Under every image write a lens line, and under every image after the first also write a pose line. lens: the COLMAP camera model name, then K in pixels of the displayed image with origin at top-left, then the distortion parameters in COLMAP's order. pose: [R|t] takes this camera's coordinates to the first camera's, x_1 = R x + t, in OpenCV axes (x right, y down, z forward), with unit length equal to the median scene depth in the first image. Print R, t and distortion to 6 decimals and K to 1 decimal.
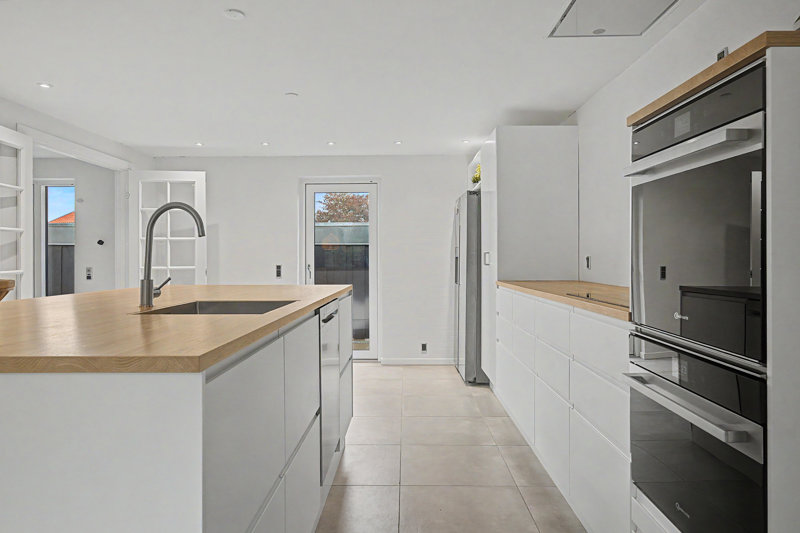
lens RADIAL K [[531.0, 0, 398.0], [0, 531.0, 260.8], [0, 0, 1]] dist [-0.006128, -0.002186]
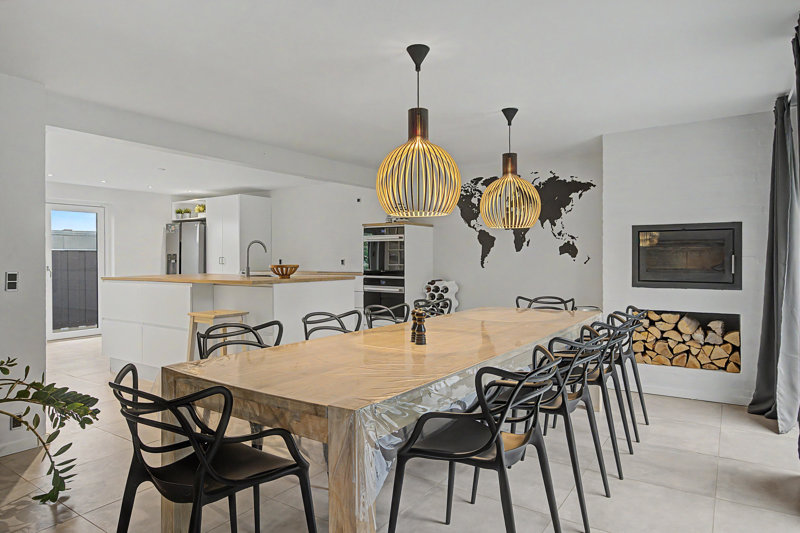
lens RADIAL K [[510.3, 0, 387.1], [0, 510.3, 254.3], [0, 0, 1]] dist [0.035268, 0.000443]
pose [[0.572885, 0.005500, 0.819617, -0.813451], [0.009862, 0.999859, -0.013603, 0.004084], [-0.819577, 0.015876, 0.572750, -0.425937]]
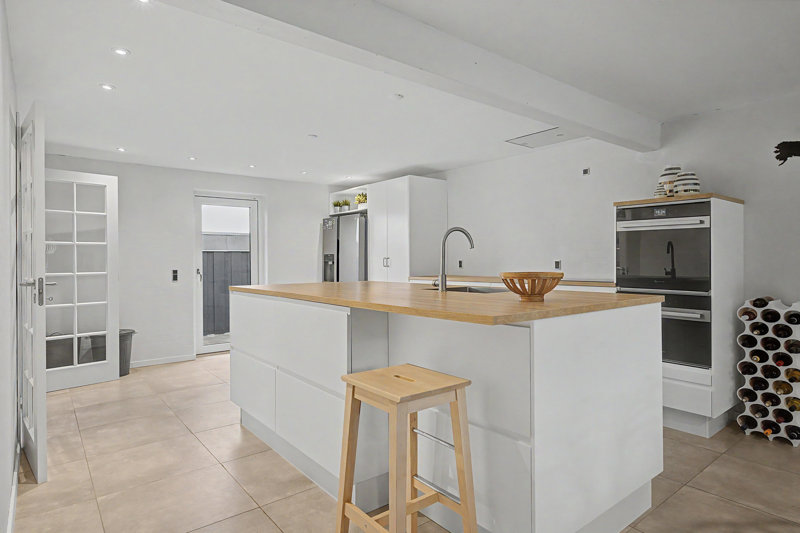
lens RADIAL K [[450.1, 0, 398.6], [0, 450.1, 262.7], [0, 0, 1]] dist [-0.003679, -0.000394]
pose [[0.764706, -0.007268, 0.644339, -0.510064], [0.010159, 0.999948, -0.000777, -0.000780], [-0.644300, 0.007140, 0.764740, 0.016178]]
